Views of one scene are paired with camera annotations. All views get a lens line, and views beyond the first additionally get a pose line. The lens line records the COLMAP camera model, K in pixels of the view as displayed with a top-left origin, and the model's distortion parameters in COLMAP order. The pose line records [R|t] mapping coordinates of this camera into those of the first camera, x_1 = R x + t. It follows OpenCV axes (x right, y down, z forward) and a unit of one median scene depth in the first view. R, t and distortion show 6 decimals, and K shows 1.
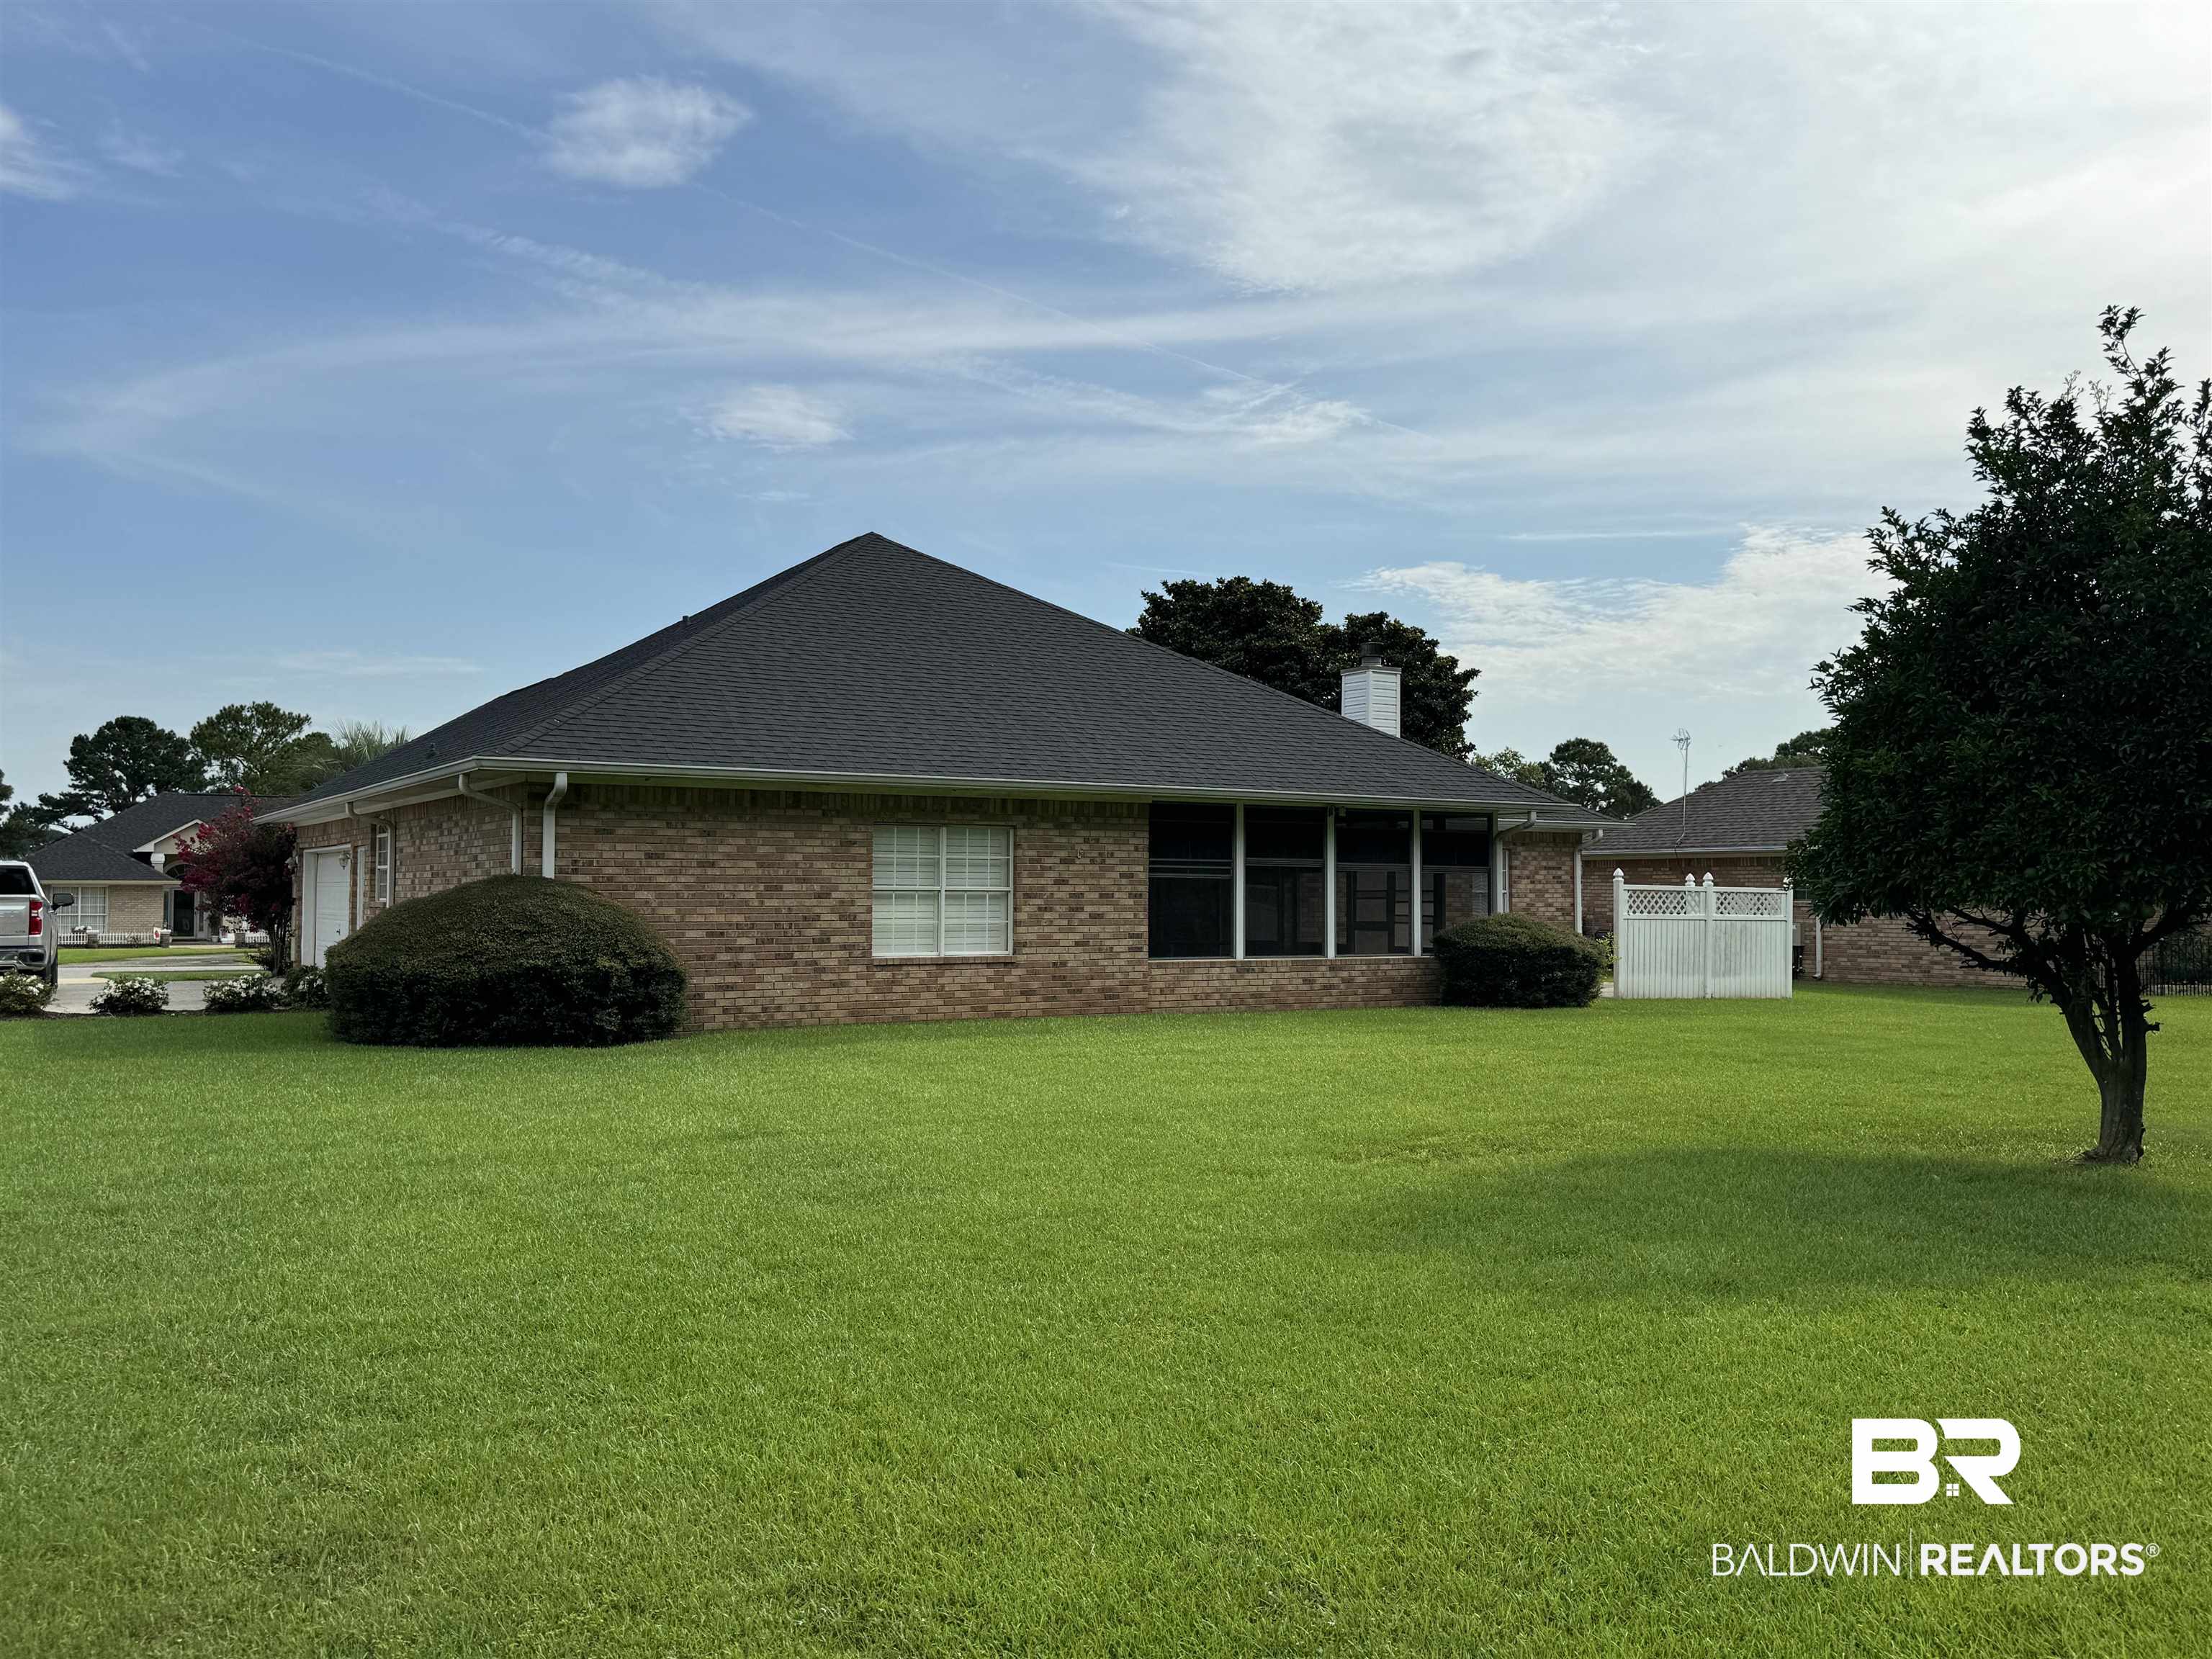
lens RADIAL K [[1798.8, 0, 1102.9], [0, 1798.8, 842.5], [0, 0, 1]] dist [0.177799, -0.423605]
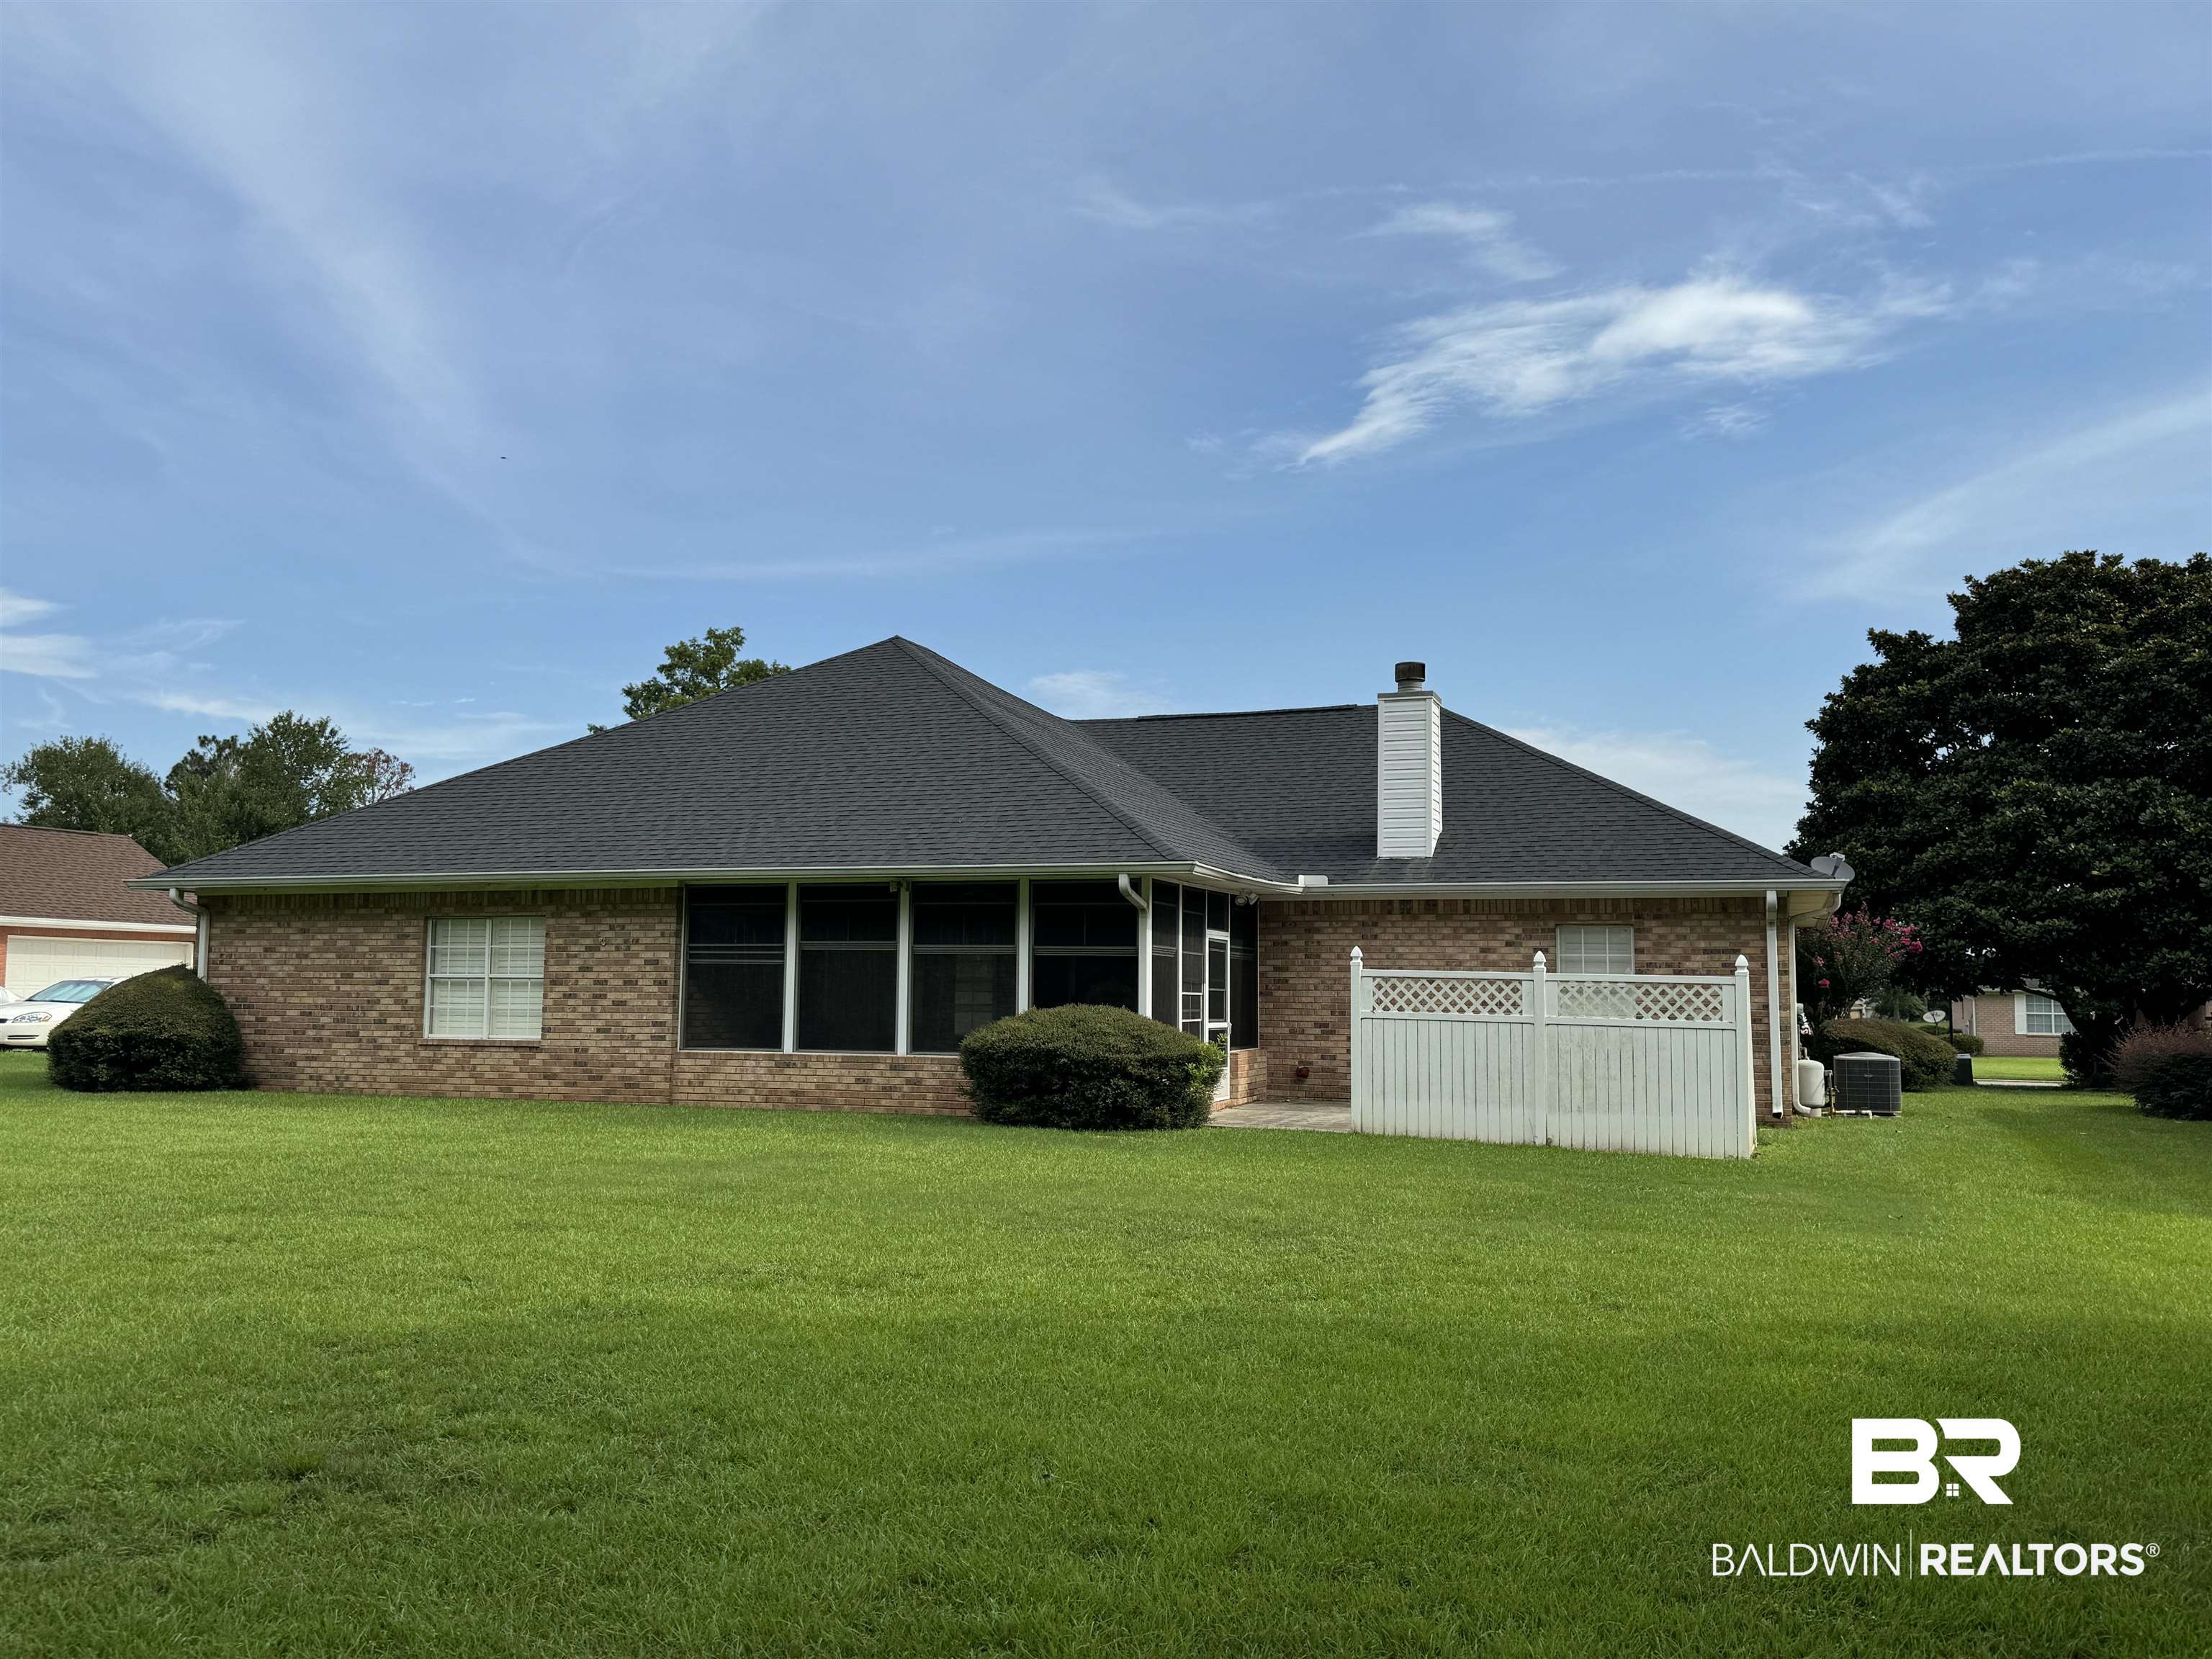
lens RADIAL K [[1798.8, 0, 1102.9], [0, 1798.8, 842.5], [0, 0, 1]] dist [0.177799, -0.423605]
pose [[0.599928, -0.065570, -0.797363, 0.988503], [0.014741, 0.997373, -0.070927, 0.028091], [0.799918, 0.030797, 0.599318, 0.620147]]
